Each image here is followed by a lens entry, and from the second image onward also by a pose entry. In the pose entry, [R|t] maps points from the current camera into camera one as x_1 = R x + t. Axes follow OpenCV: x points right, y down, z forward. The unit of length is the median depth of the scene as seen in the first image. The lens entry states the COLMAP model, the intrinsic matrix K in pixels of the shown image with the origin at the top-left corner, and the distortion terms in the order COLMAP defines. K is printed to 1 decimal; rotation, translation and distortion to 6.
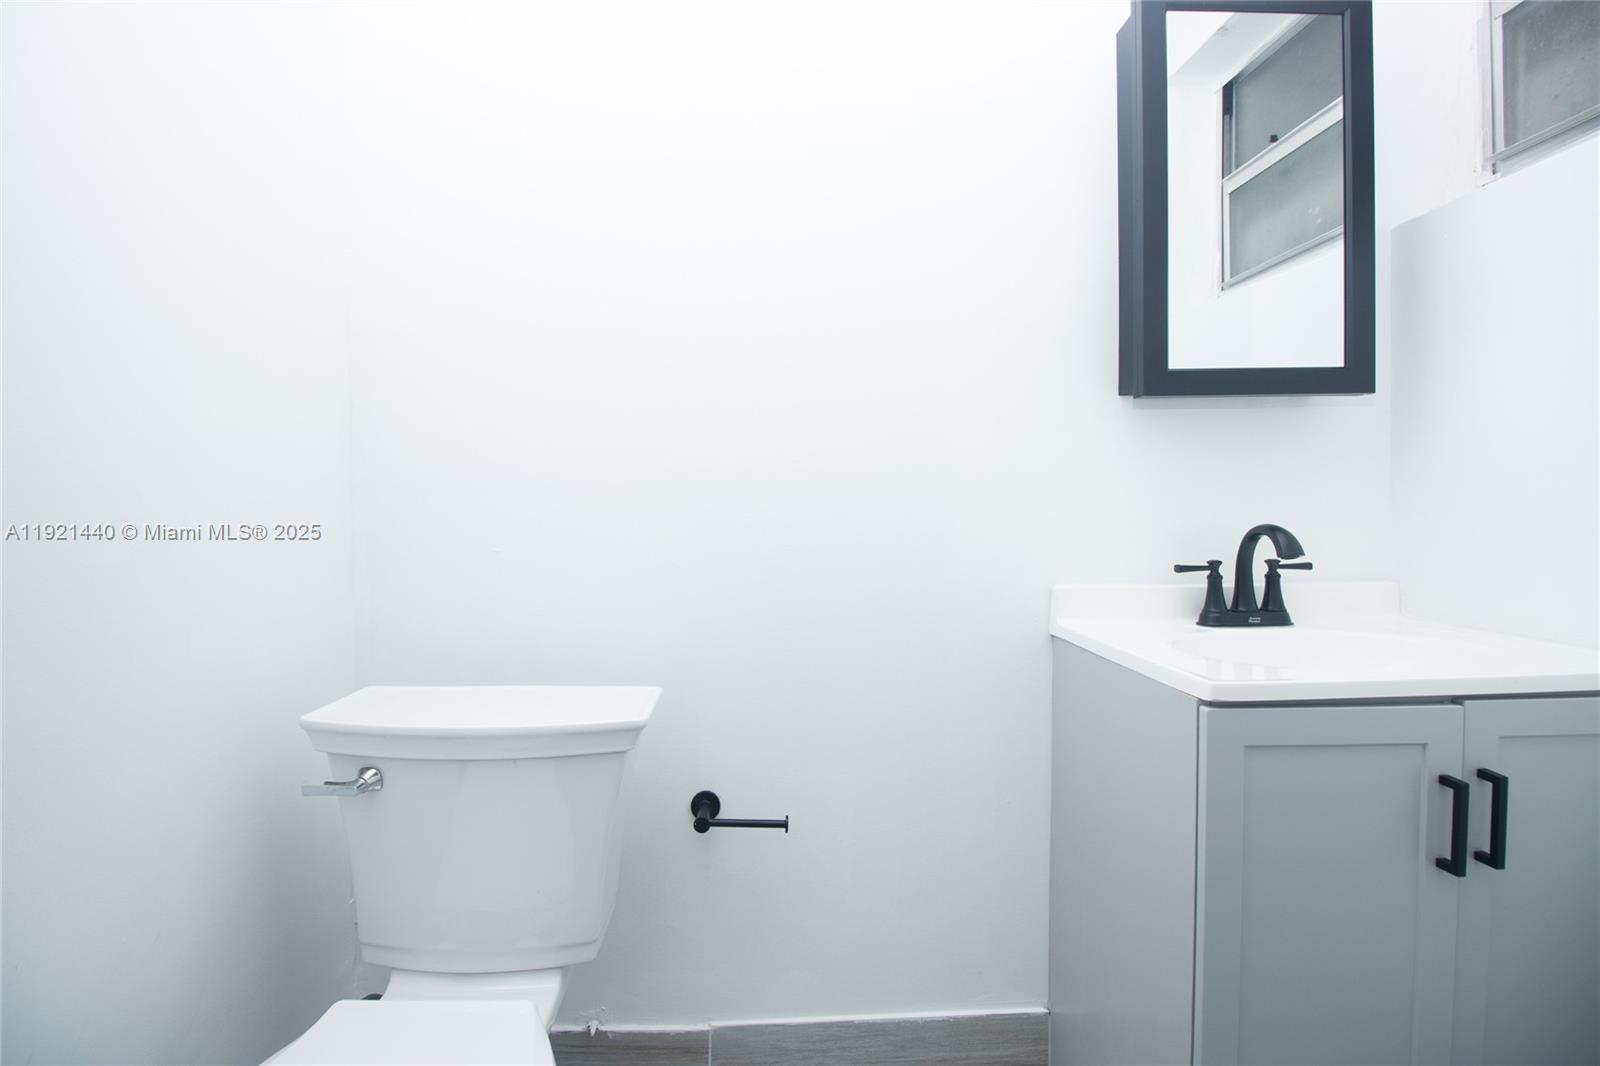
lens RADIAL K [[751.4, 0, 795.6], [0, 751.4, 528.2], [0, 0, 1]] dist [-0.011262, -0.001312]
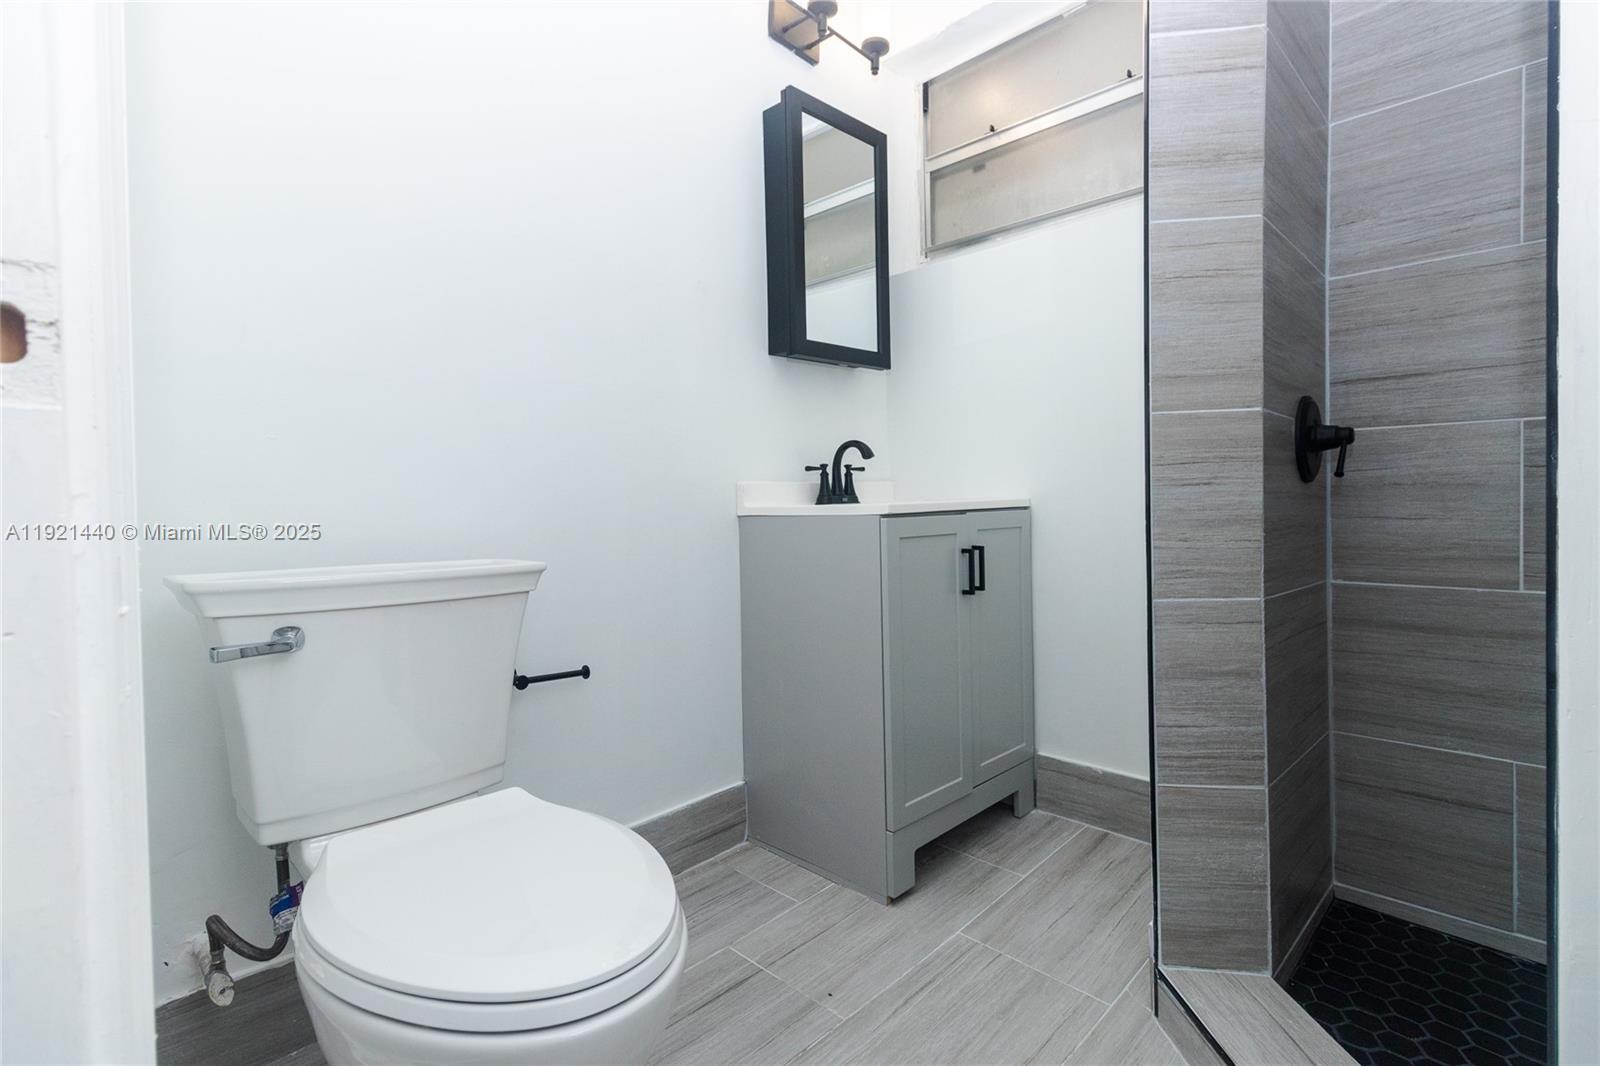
lens RADIAL K [[751.4, 0, 798.7], [0, 751.4, 522.4], [0, 0, 1]] dist [-0.011262, -0.001312]
pose [[0.726179, -0.029053, 0.686892, -0.586819], [0.035409, 0.999361, 0.004835, 0.158919], [-0.686593, 0.020811, 0.726744, -0.126663]]
